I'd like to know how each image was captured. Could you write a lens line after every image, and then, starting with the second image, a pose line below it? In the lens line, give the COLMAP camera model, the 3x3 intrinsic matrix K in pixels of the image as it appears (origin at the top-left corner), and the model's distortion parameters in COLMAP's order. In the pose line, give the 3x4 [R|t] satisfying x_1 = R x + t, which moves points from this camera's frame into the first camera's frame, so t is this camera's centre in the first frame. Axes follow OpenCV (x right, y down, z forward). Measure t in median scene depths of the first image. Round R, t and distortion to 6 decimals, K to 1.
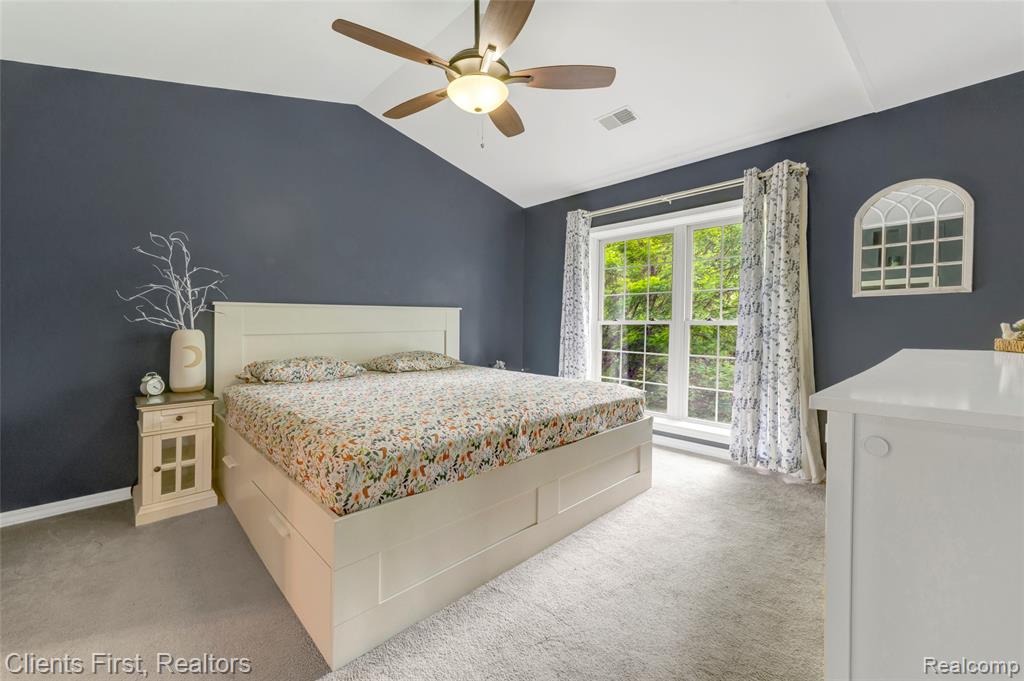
lens RADIAL K [[405.4, 0, 507.4], [0, 405.4, 333.6], [0, 0, 1]] dist [0.002816, 0.000395]
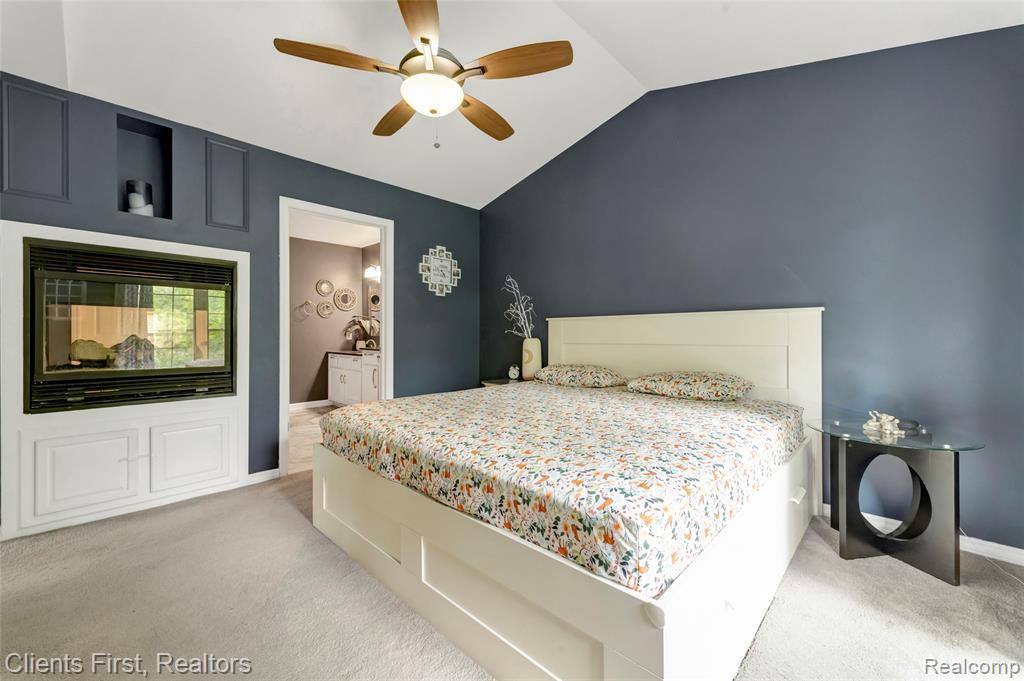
lens RADIAL K [[405.4, 0, 507.4], [0, 405.4, 333.6], [0, 0, 1]] dist [0.002816, 0.000395]
pose [[0.047980, 0.000147, -0.998848, 0.727357], [-0.022197, 0.999753, -0.000919, -0.025606], [0.998602, 0.022215, 0.047972, 0.890085]]
